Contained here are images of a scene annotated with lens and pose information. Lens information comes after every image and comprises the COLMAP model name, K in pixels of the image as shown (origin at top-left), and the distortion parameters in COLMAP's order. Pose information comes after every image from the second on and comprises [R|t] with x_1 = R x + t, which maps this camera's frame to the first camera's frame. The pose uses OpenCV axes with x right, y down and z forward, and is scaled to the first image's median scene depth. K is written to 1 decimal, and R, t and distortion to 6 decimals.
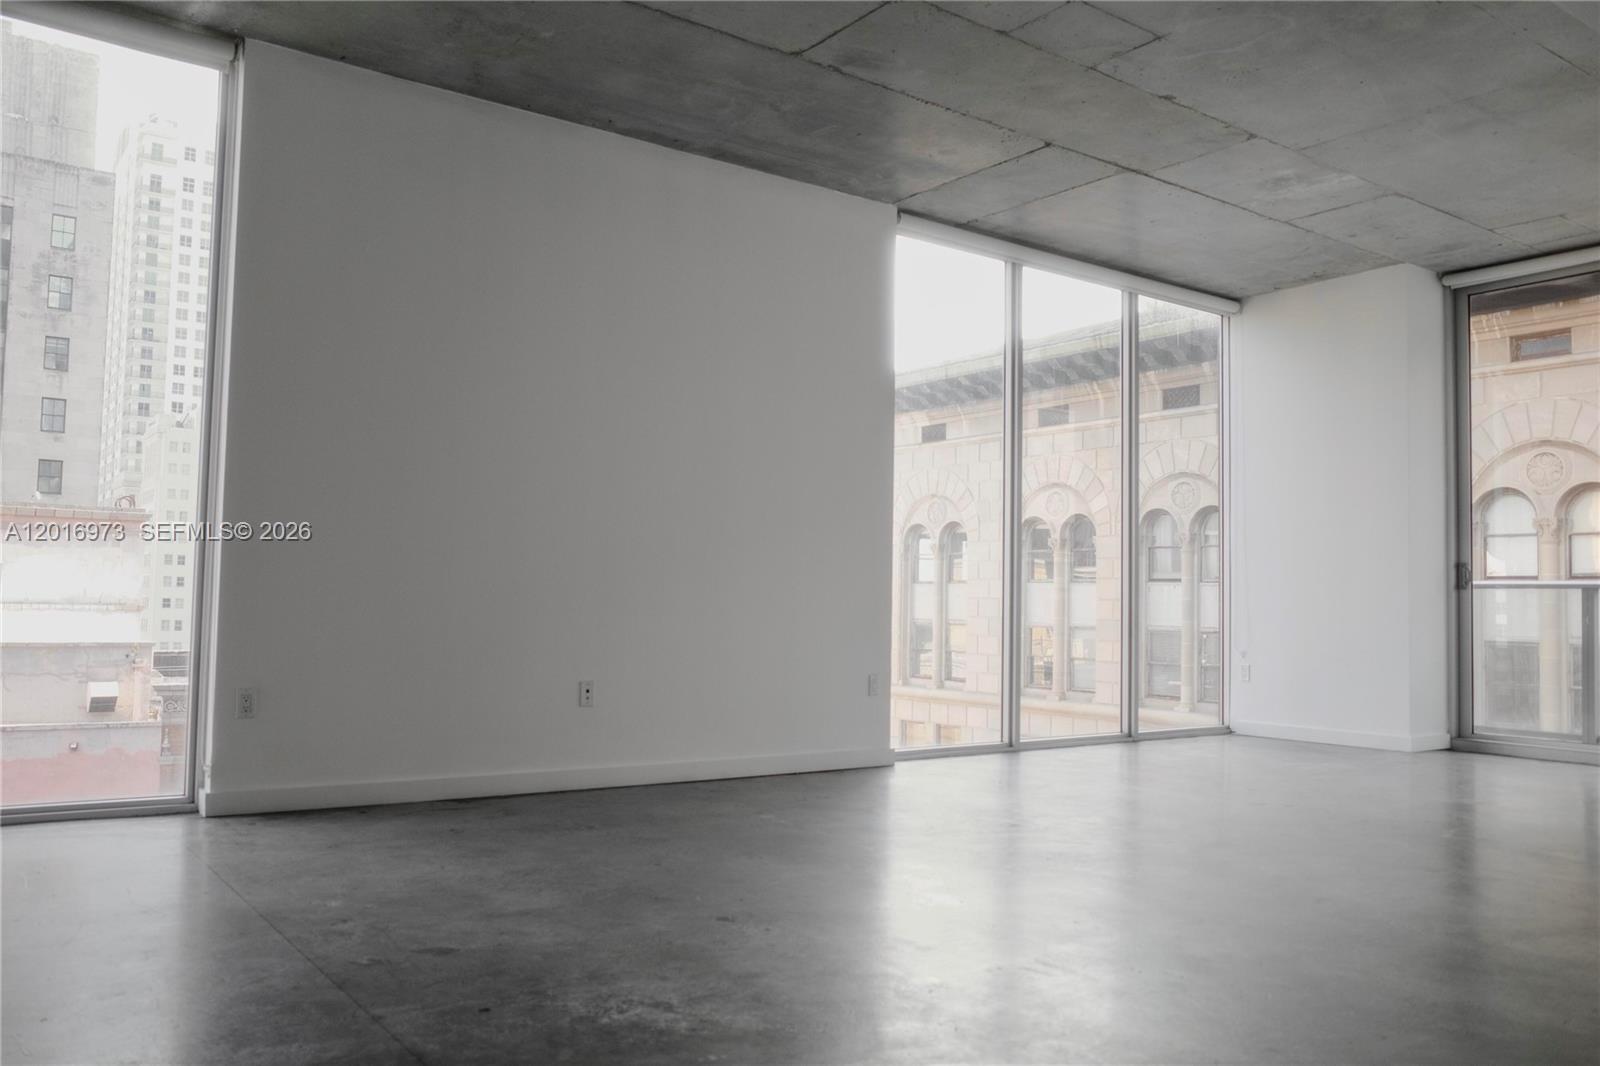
lens RADIAL K [[1253.9, 0, 799.5], [0, 1253.9, 540.2], [0, 0, 1]] dist [-0.062334, 0.060499]
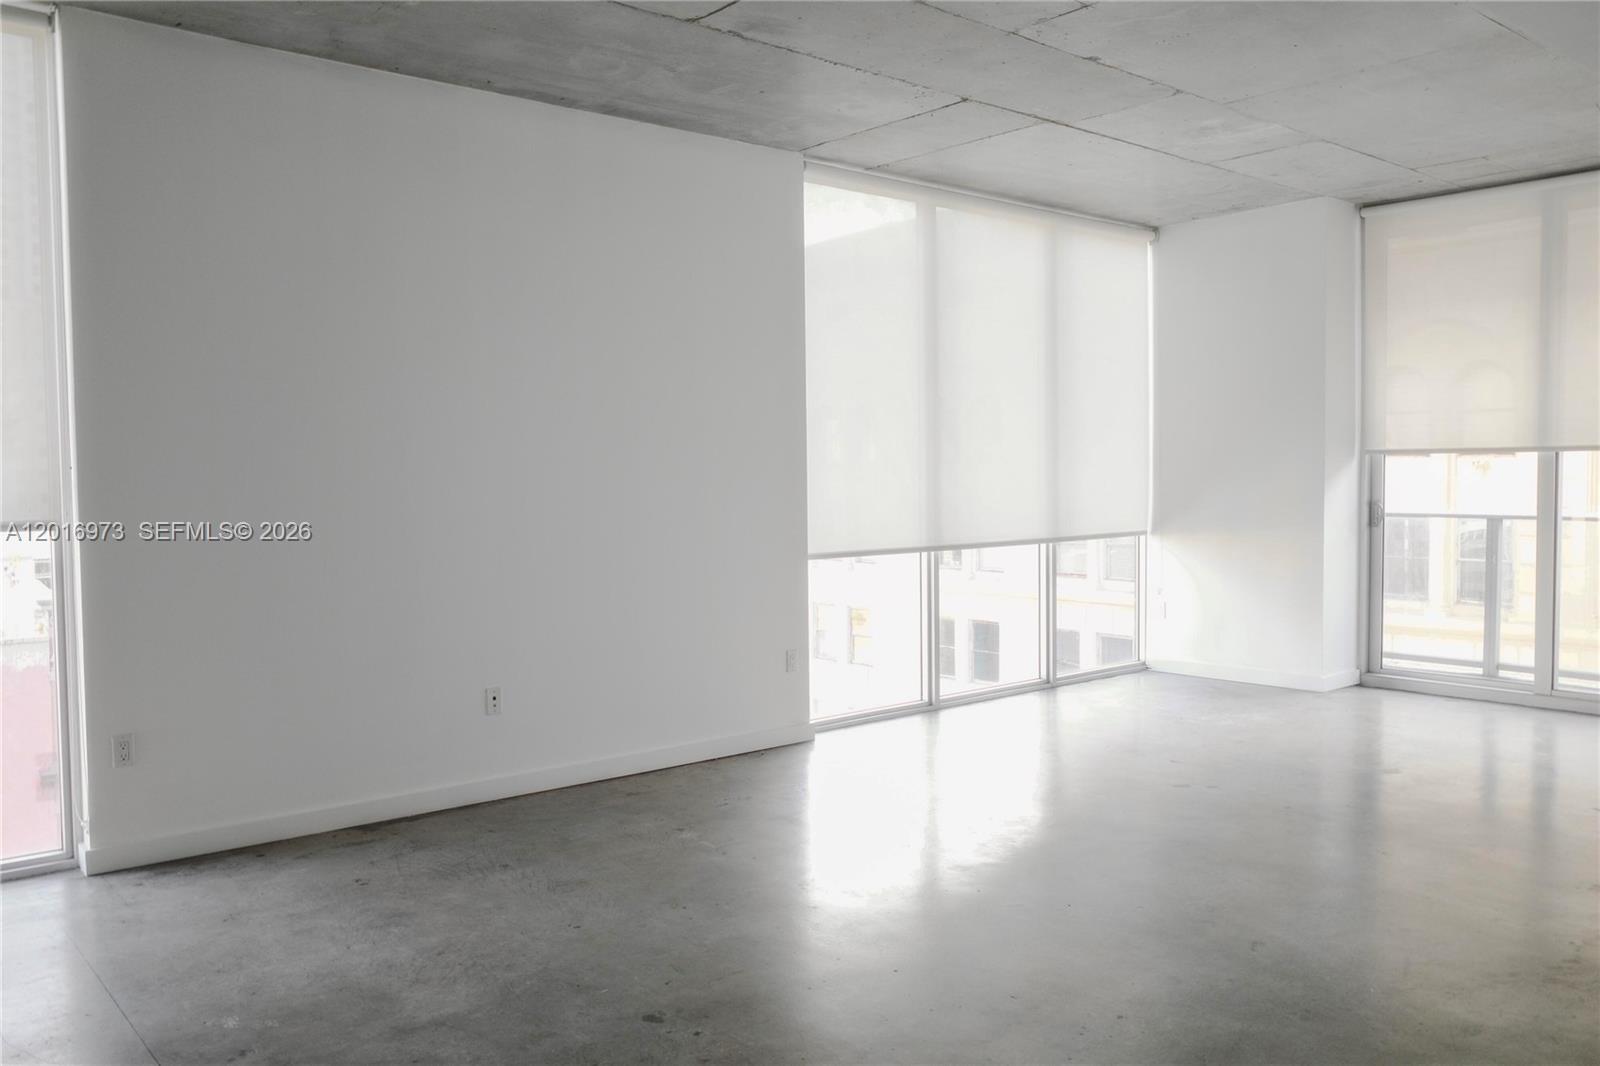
lens RADIAL K [[1257.9, 0, 798.4], [0, 1257.9, 535.8], [0, 0, 1]] dist [-0.064421, 0.067305]
pose [[0.996917, -0.032429, 0.071450, -0.001984], [0.025034, 0.994463, 0.102064, -0.077590], [-0.074365, -0.099961, 0.992209, 0.038964]]
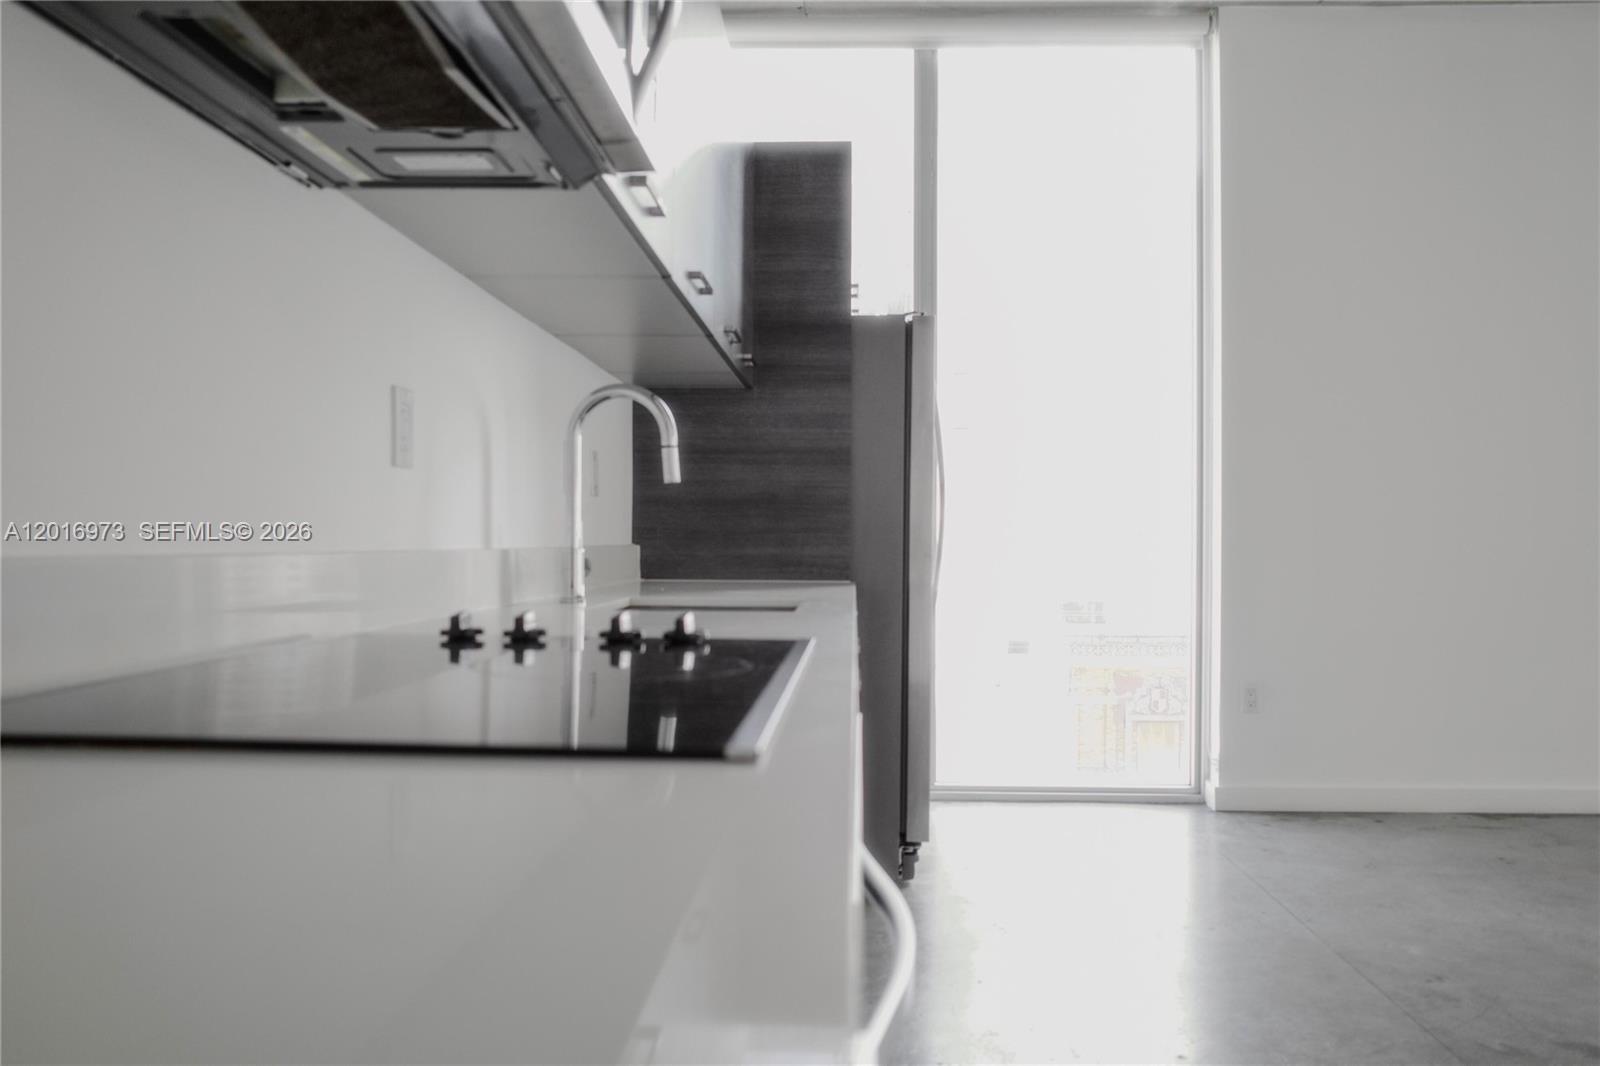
lens RADIAL K [[1253.0, 0, 801.9], [0, 1253.0, 531.7], [0, 0, 1]] dist [-0.065284, 0.067083]
pose [[0.783158, -0.019696, -0.621511, -0.079651], [0.043470, 0.998787, 0.023125, -0.024970], [0.620302, -0.045128, 0.783064, 0.018304]]
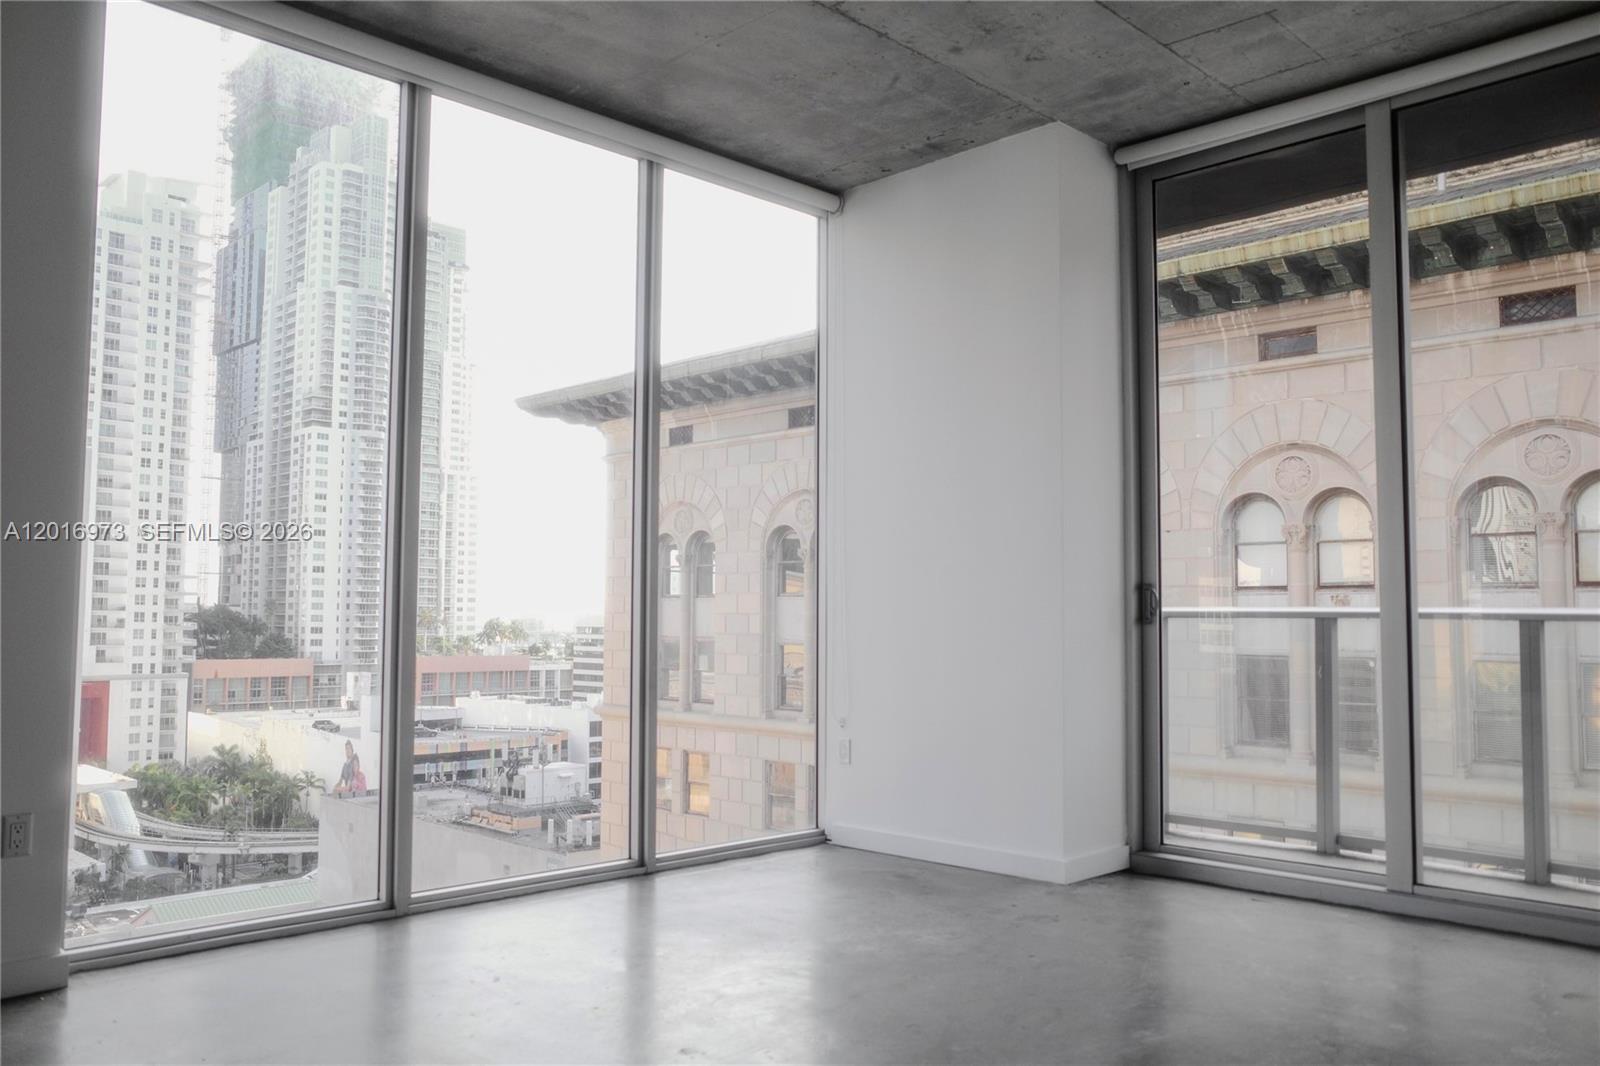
lens RADIAL K [[1253.0, 0, 801.9], [0, 1253.0, 531.7], [0, 0, 1]] dist [-0.065284, 0.067083]
pose [[0.987212, -0.001835, 0.159400, 0.287253], [0.004274, 0.999879, -0.014955, 0.000038], [-0.159353, 0.015445, 0.987101, 0.432497]]
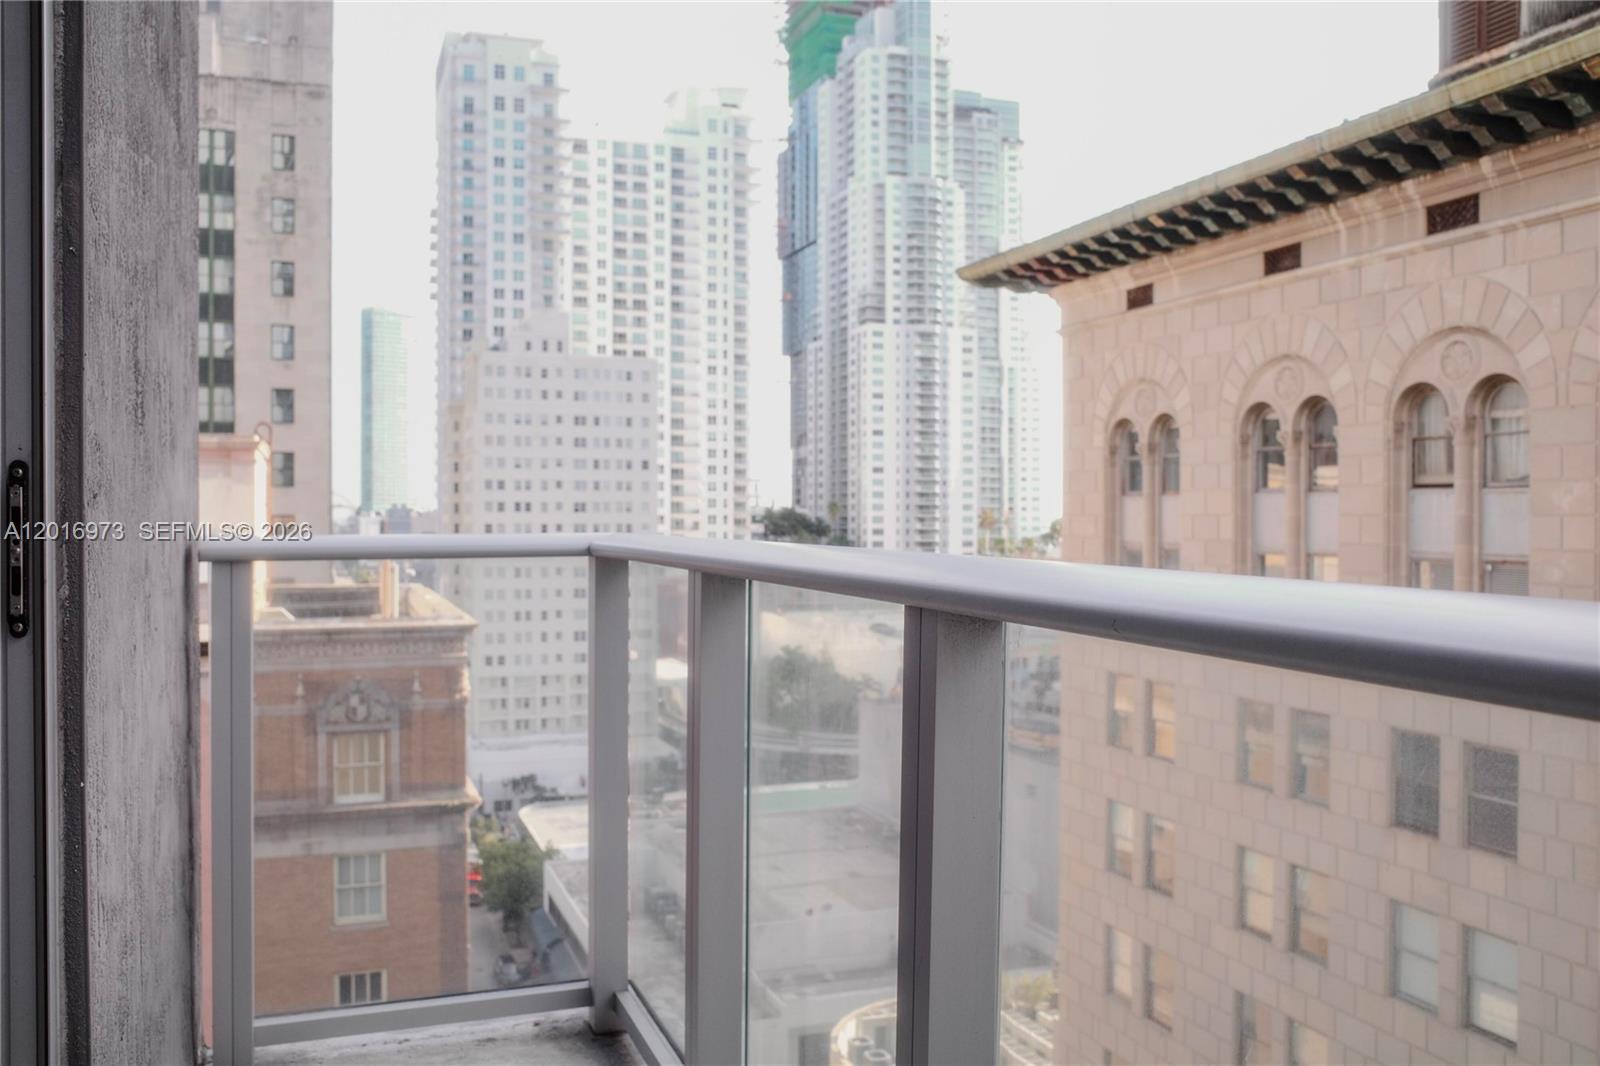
lens RADIAL K [[1338.7, 0, 800.0], [0, 1338.7, 533.0], [0, 0, 1]] dist [-0.070786, 0.082986]
pose [[0.959697, -0.015051, -0.280633, 0.798542], [0.032423, 0.997827, 0.057364, 0.023168], [0.279160, -0.064151, 0.958099, 0.990753]]
